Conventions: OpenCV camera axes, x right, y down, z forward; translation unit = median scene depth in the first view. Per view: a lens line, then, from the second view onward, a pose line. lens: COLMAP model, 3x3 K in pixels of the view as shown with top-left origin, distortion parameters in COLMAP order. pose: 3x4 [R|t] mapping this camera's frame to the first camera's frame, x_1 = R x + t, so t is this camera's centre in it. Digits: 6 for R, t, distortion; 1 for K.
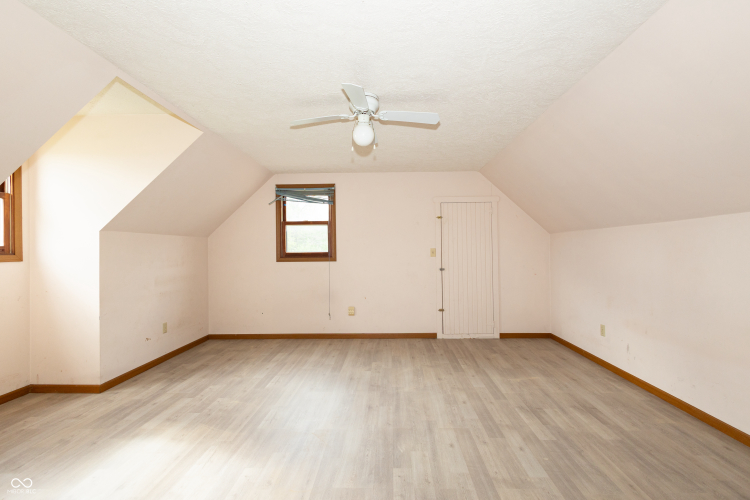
lens RADIAL K [[320.7, 0, 375.0], [0, 320.7, 250.0], [0, 0, 1]] dist [0.001448, 0.000011]
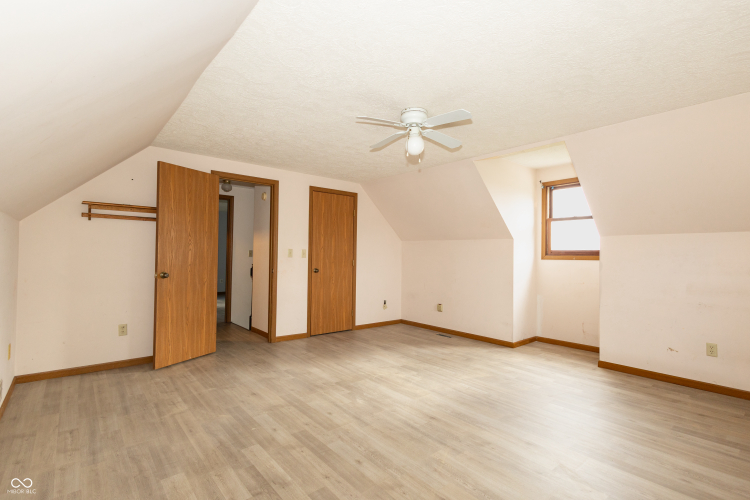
lens RADIAL K [[347.8, 0, 377.6], [0, 347.8, 245.5], [0, 0, 1]] dist [0.016116, 0.000515]
pose [[-0.704115, -0.016806, -0.709887, 0.935545], [-0.001501, 0.999753, -0.022179, 0.023845], [0.710085, -0.014552, -0.703966, 1.841936]]
